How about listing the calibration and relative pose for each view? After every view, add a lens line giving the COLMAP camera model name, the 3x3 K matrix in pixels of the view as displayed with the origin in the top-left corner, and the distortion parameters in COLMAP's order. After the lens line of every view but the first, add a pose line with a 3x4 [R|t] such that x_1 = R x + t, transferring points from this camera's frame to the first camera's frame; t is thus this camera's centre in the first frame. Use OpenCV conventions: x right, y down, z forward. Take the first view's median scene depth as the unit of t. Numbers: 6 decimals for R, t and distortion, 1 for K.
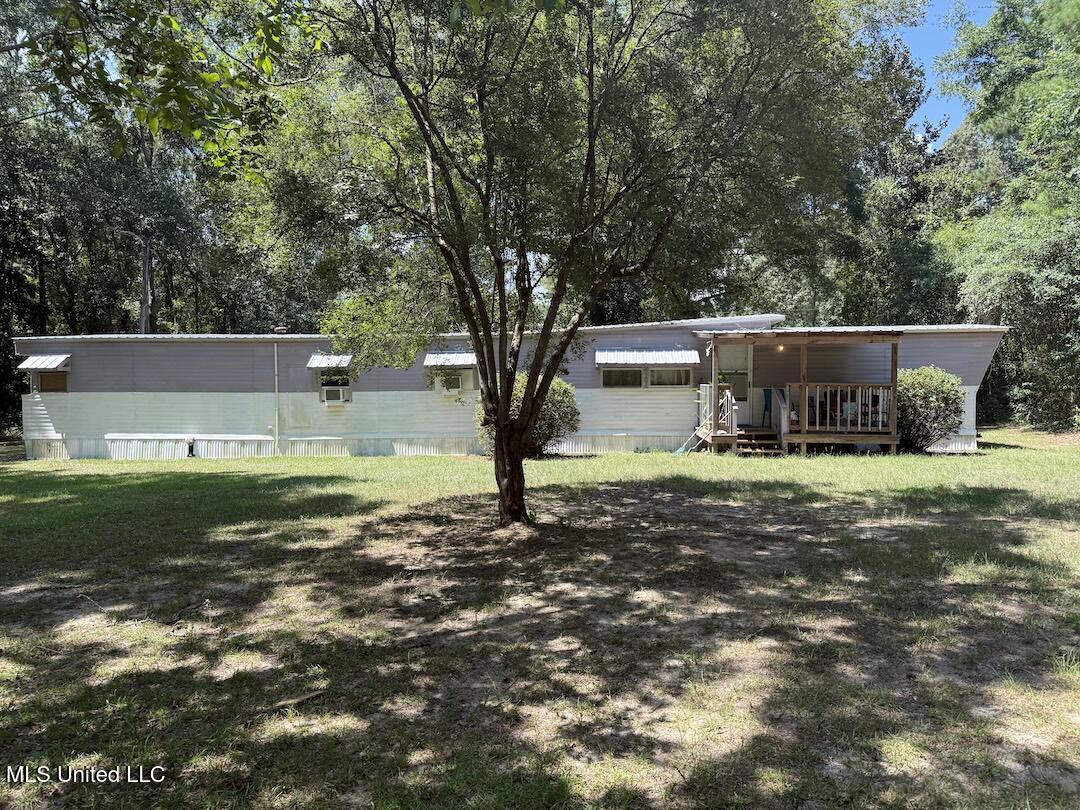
lens RADIAL K [[769.8, 0, 539.7], [0, 769.8, 405.4], [0, 0, 1]] dist [0.008842, 0.000306]
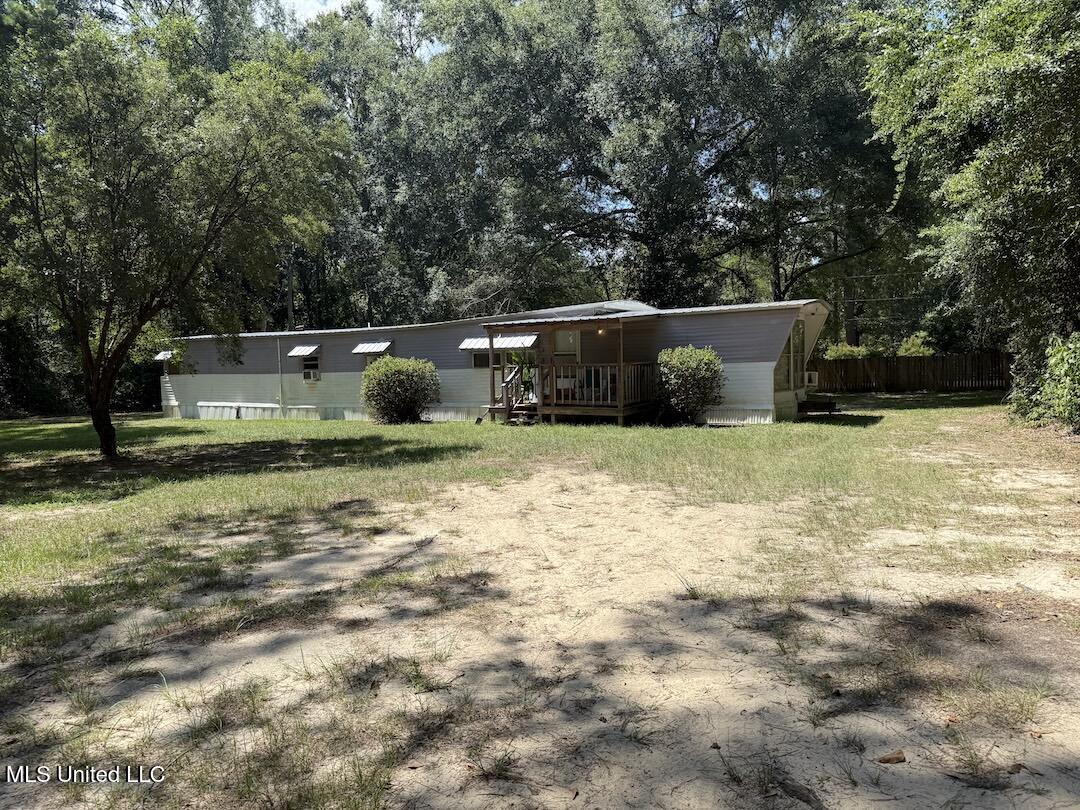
lens RADIAL K [[769.8, 0, 541.5], [0, 769.8, 404.9], [0, 0, 1]] dist [0.008842, 0.000306]
pose [[0.896415, 0.010075, -0.443102, 0.716862], [0.004372, 0.999492, 0.031572, -0.002445], [0.443194, -0.030239, 0.895915, -0.055337]]
